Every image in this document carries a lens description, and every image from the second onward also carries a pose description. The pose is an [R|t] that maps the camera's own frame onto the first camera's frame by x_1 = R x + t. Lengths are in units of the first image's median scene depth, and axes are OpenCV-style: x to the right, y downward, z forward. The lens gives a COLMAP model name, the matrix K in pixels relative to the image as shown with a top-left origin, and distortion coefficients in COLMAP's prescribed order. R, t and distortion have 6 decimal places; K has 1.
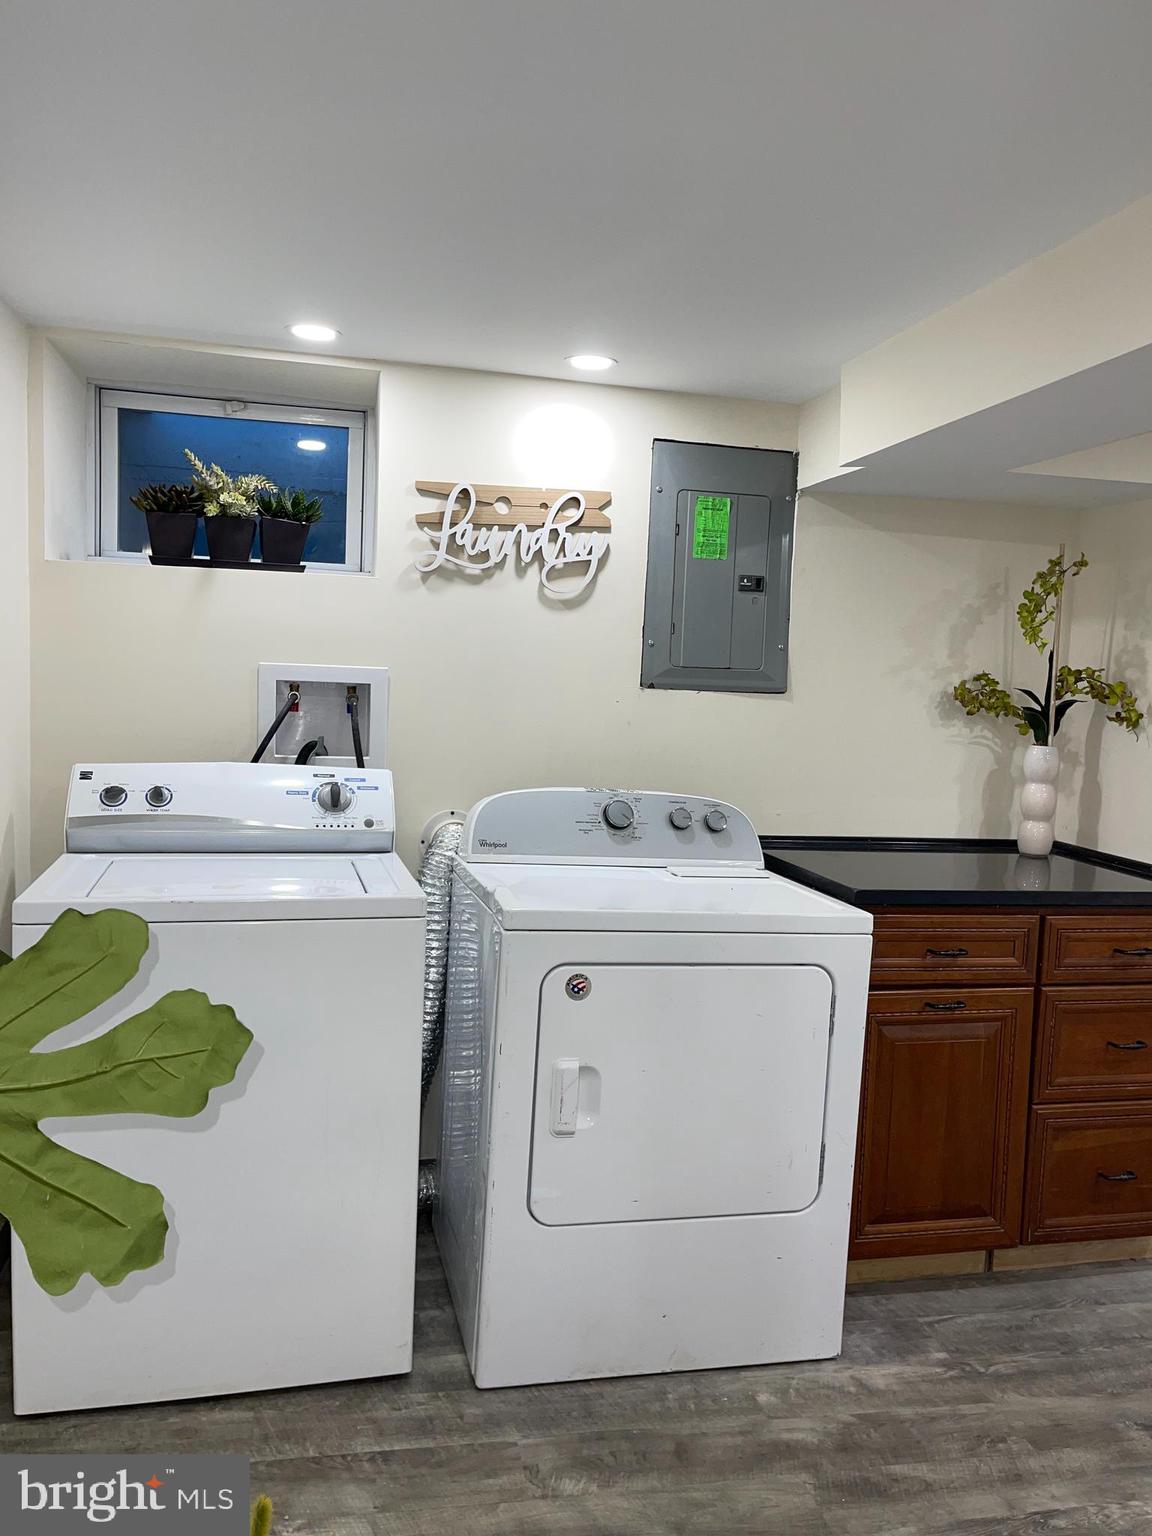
lens RADIAL K [[1159.2, 0, 583.5], [0, 1159.2, 771.4], [0, 0, 1]] dist [0.062657, -0.059893]
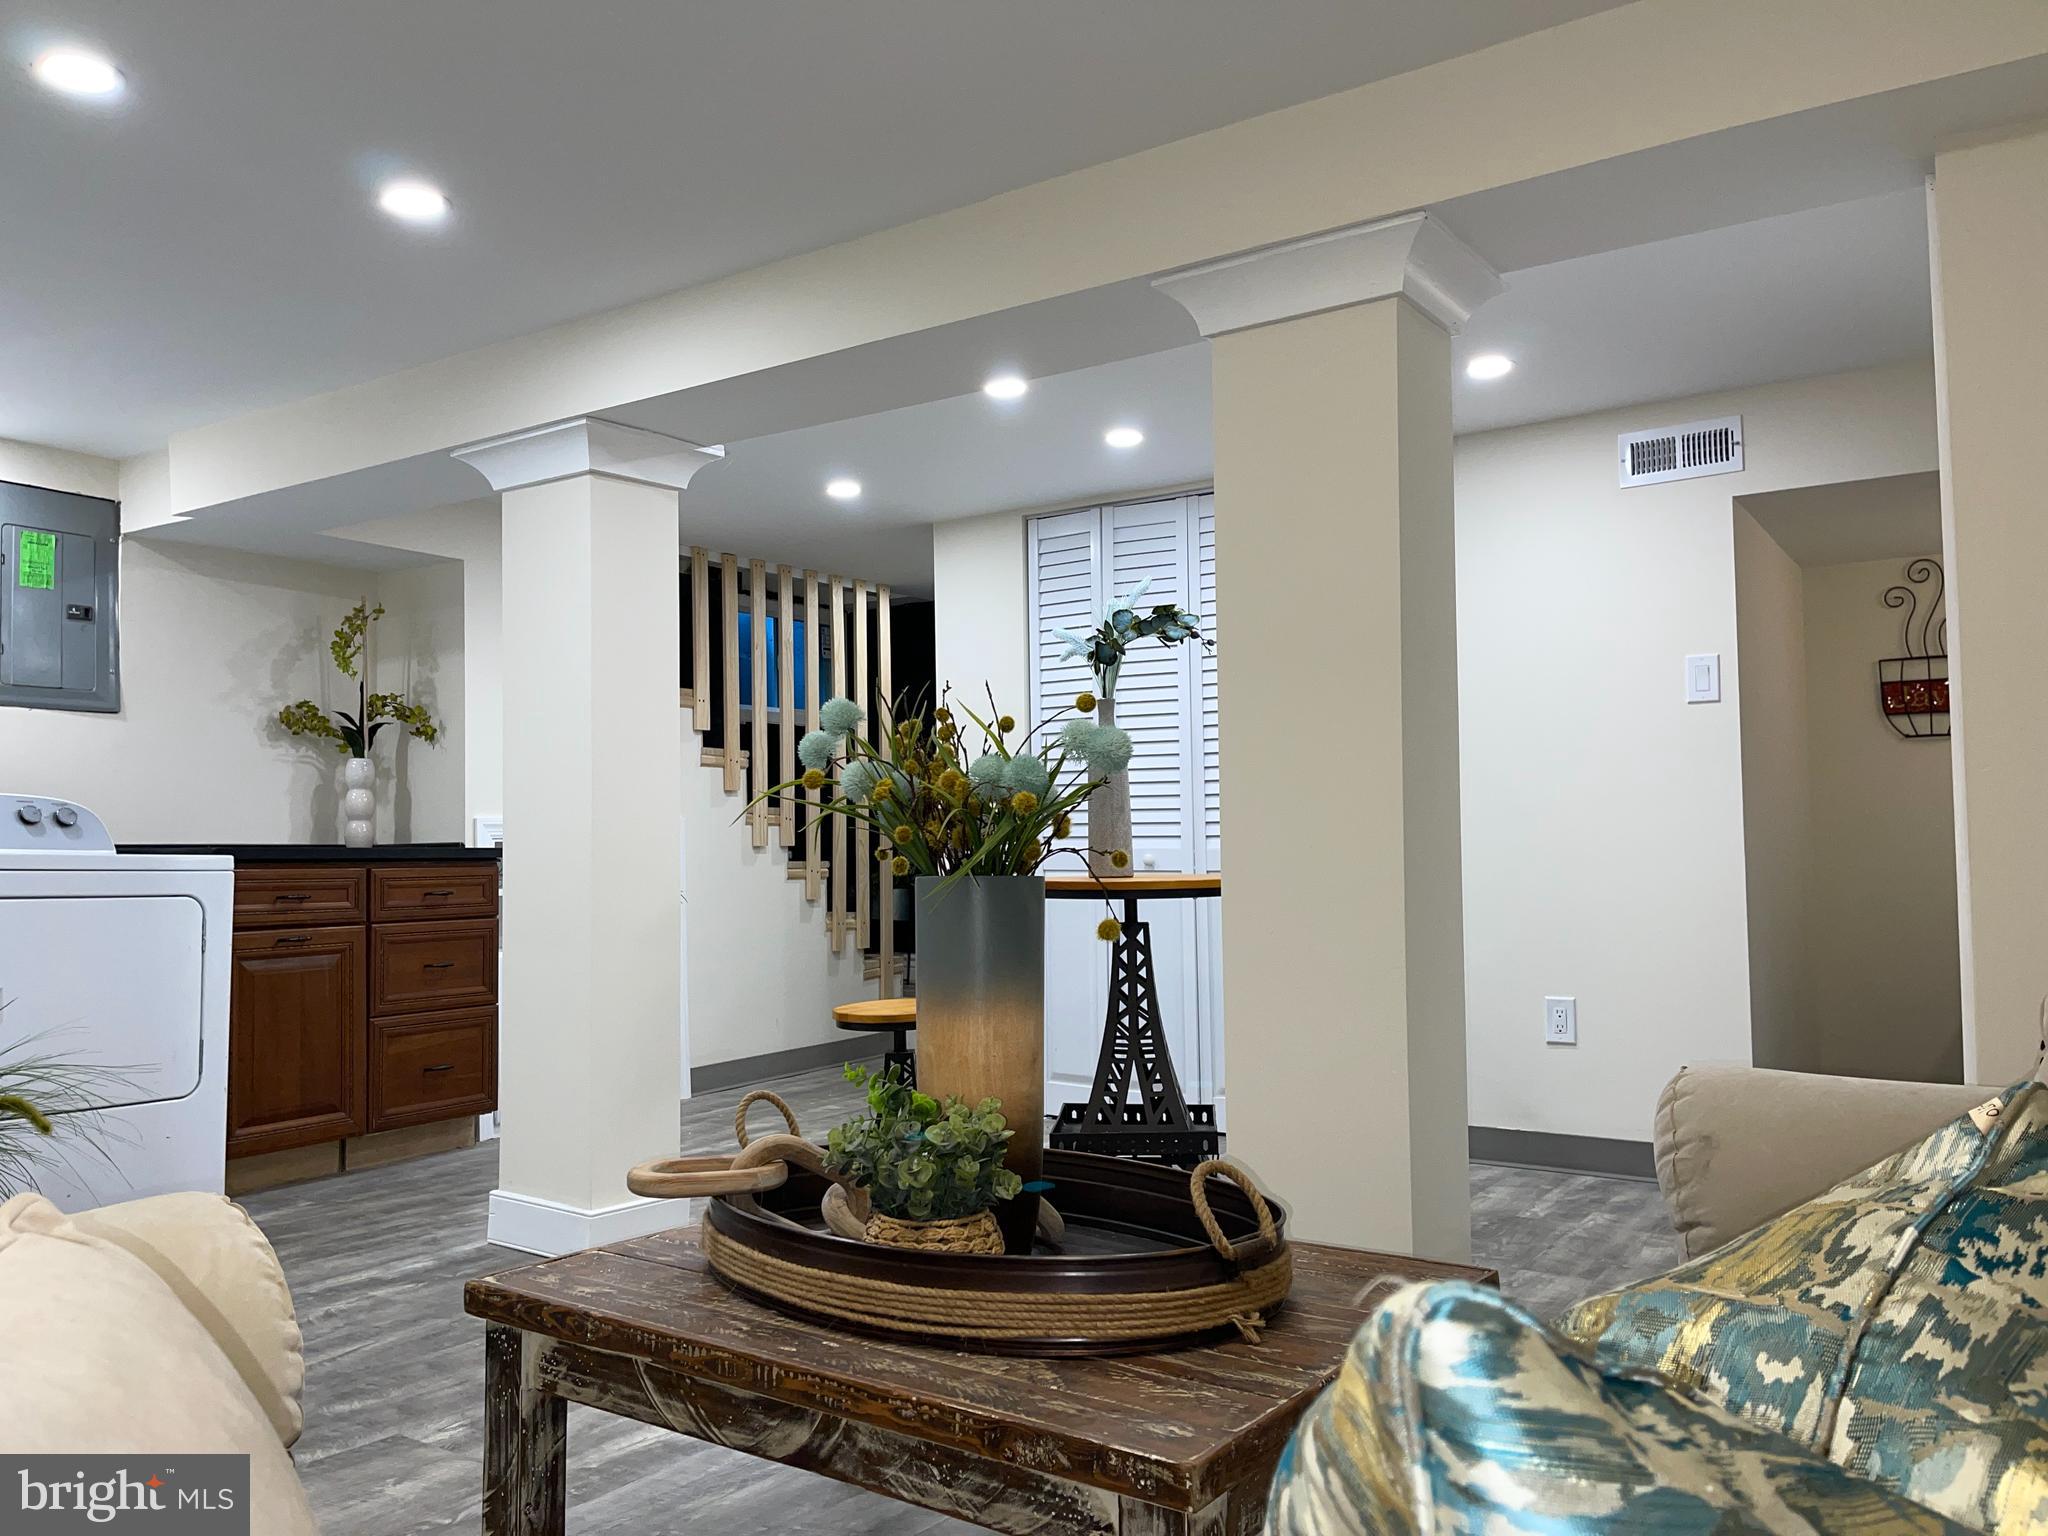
lens RADIAL K [[1545.7, 0, 1024.0], [0, 1545.7, 768.0], [0, 0, 1]] dist [0.062657, -0.059893]
pose [[0.713220, -0.019220, 0.700677, -0.261766], [0.106538, 0.990982, -0.081262, 0.199919], [-0.692797, 0.132606, 0.708836, -0.652244]]
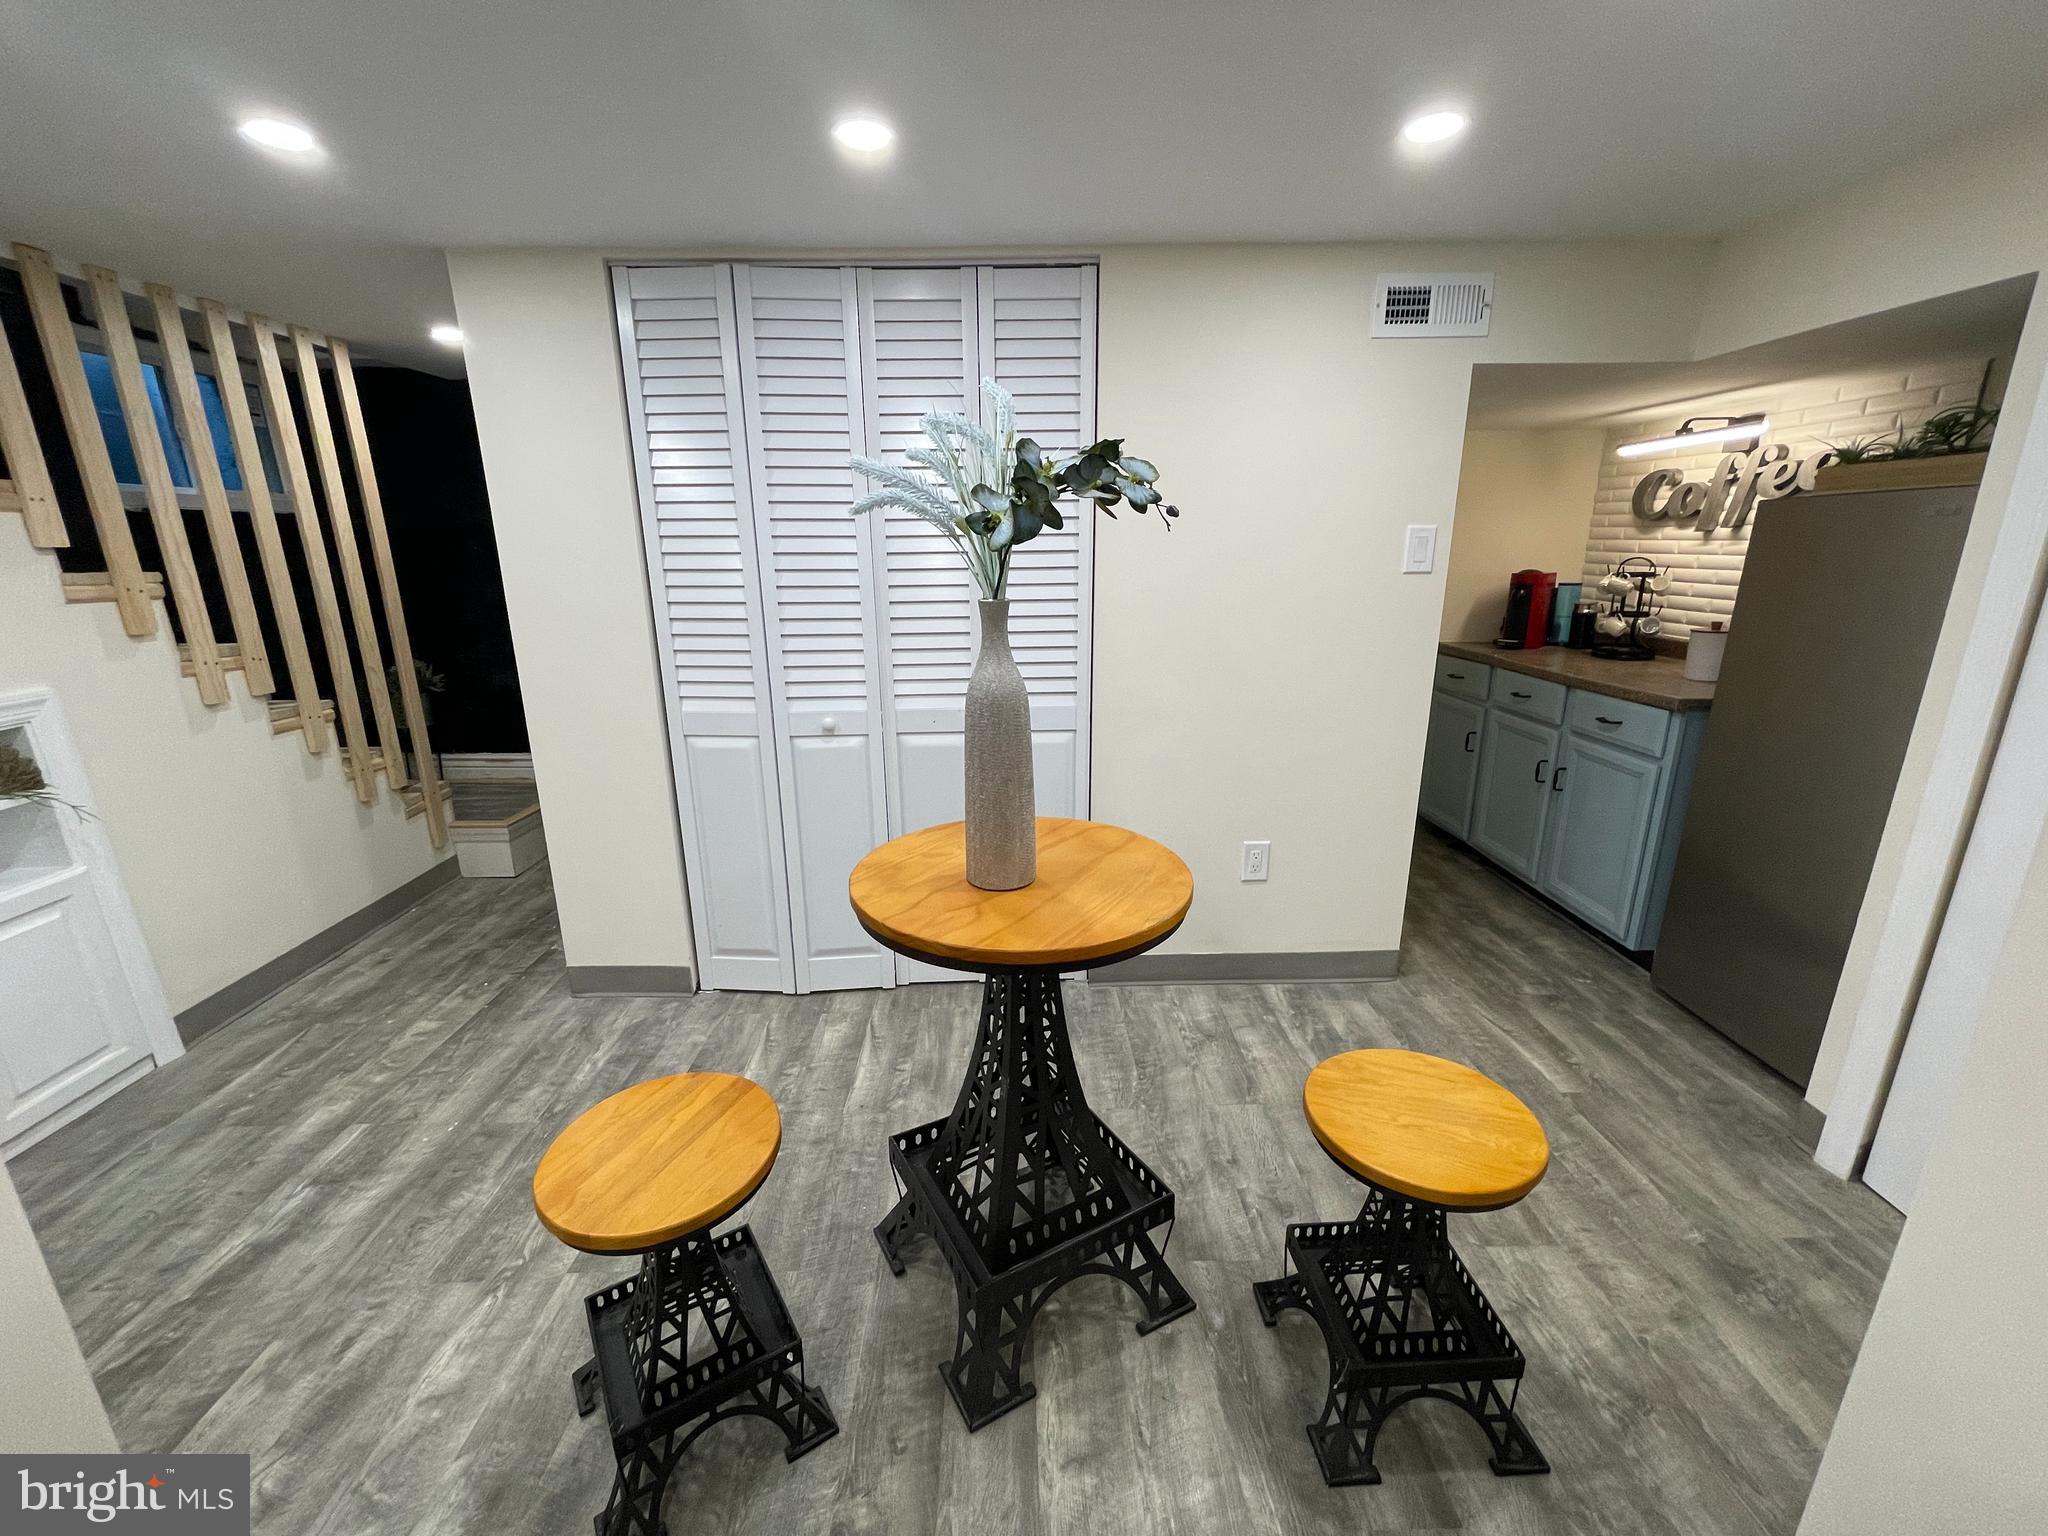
lens RADIAL K [[821.8, 0, 1016.7], [0, 821.8, 774.2], [0, 0, 1]] dist [0.000257, 0.000092]
pose [[0.186338, -0.306321, 0.933513, 0.287804], [0.101299, 0.951080, 0.291865, 0.010149], [-0.977249, 0.040178, 0.208253, 0.114790]]
